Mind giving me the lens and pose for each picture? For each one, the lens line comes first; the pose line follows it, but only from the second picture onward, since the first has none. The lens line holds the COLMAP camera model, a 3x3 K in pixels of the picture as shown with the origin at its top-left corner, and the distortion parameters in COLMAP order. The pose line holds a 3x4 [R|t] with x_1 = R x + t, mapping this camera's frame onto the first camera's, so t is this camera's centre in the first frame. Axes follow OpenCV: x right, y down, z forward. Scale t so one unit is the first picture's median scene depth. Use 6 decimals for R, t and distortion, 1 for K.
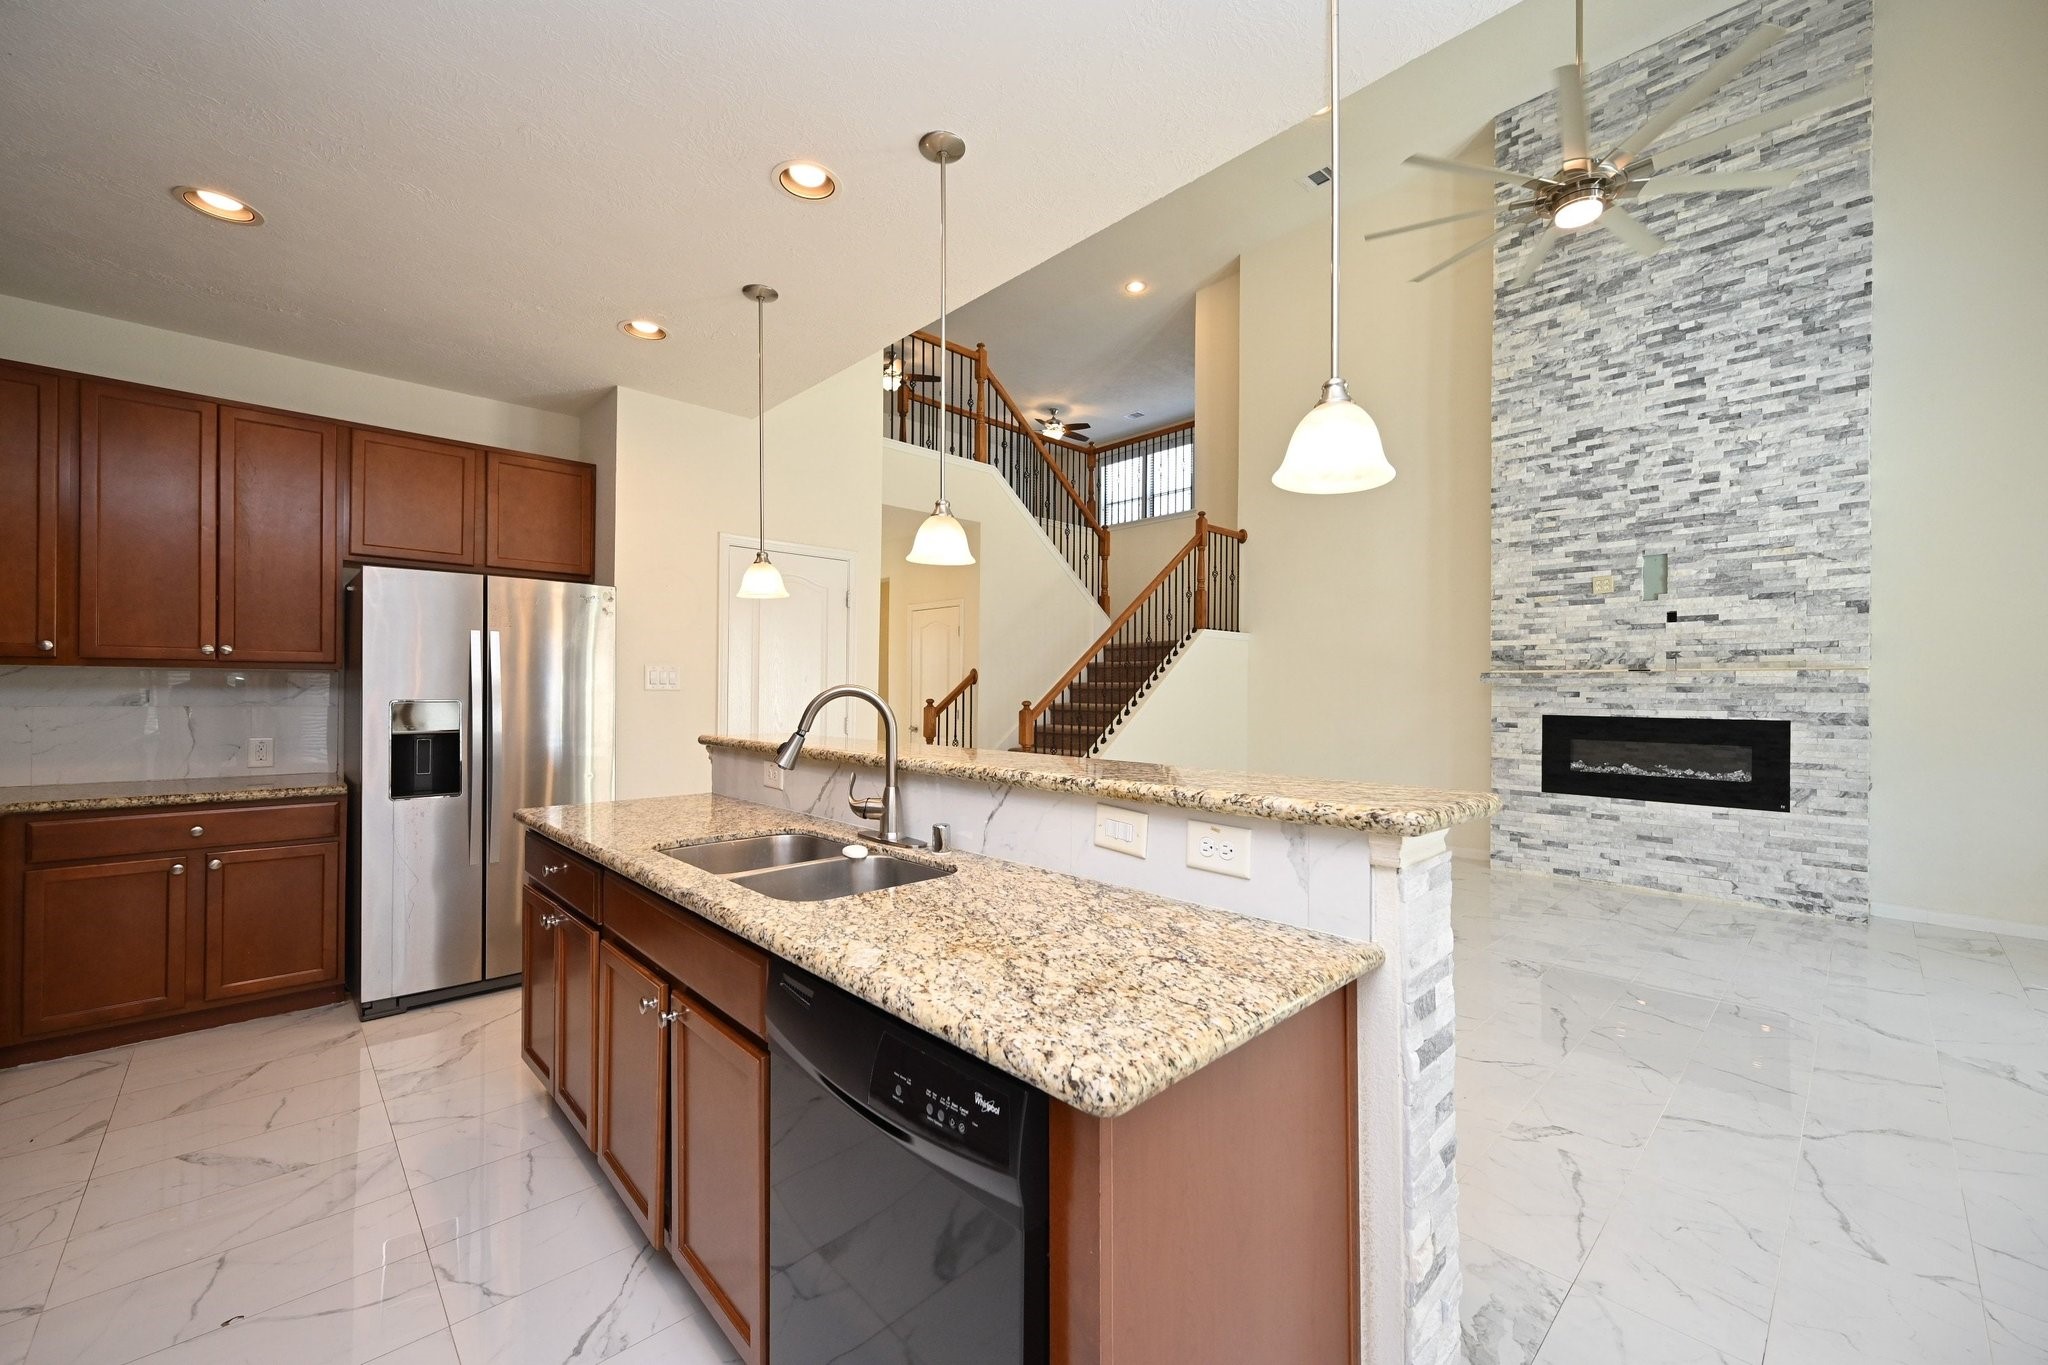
lens RADIAL K [[803.3, 0, 1023.3], [0, 803.3, 685.0], [0, 0, 1]] dist [0.000882, 0.000426]
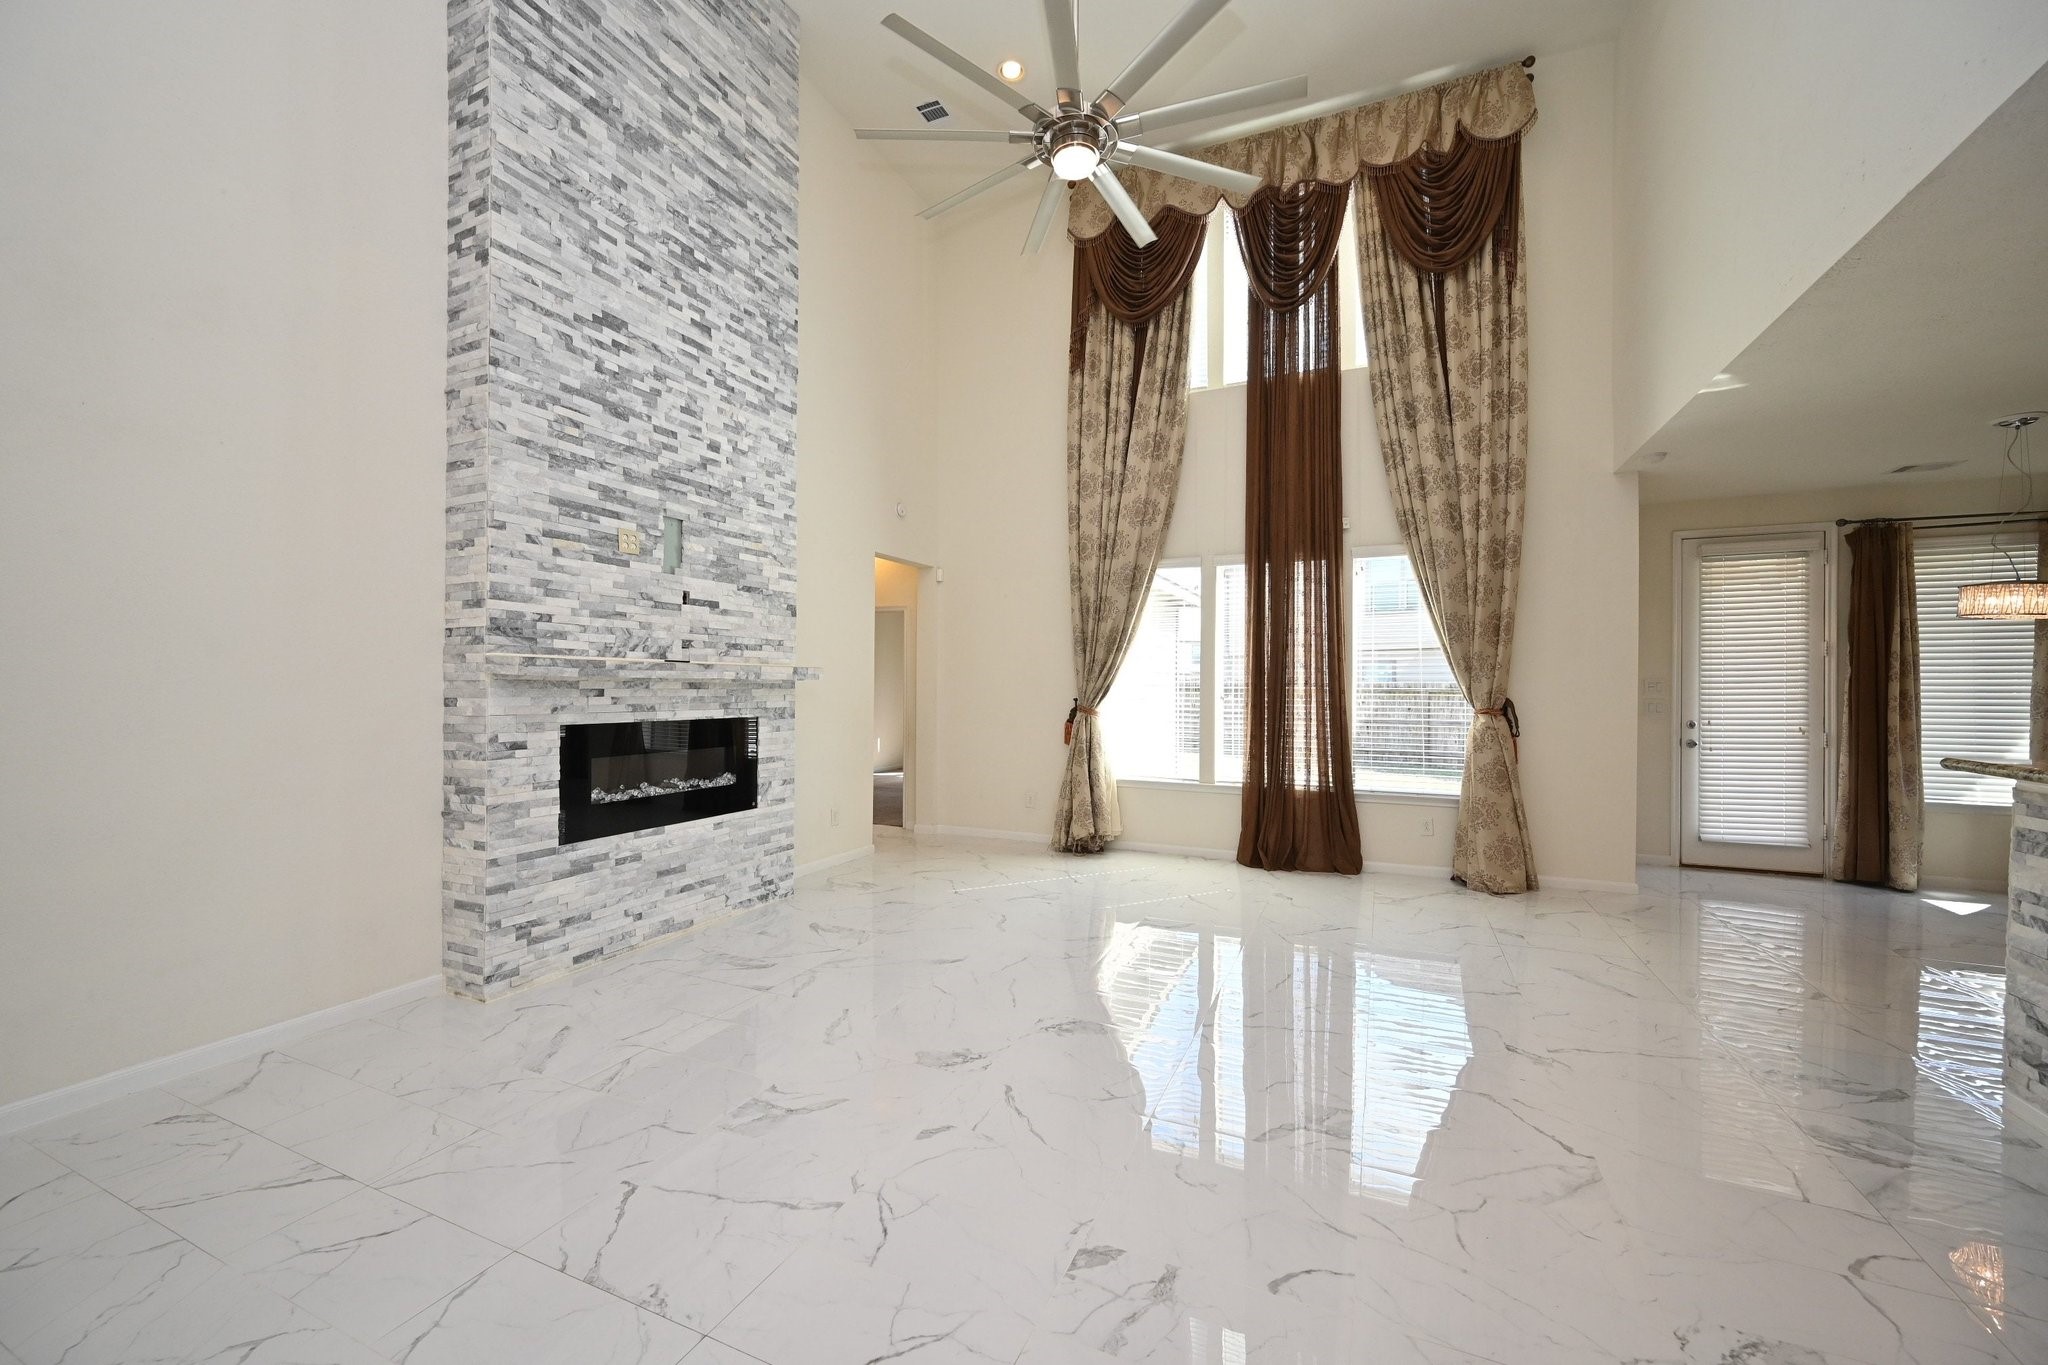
lens RADIAL K [[803.3, 0, 1024.9], [0, 803.3, 691.7], [0, 0, 1]] dist [0.000882, 0.000426]
pose [[-0.373260, -0.009447, 0.927678, -0.090103], [-0.008520, 0.999941, 0.006755, 0.003322], [-0.927687, -0.005382, -0.373319, 0.950075]]
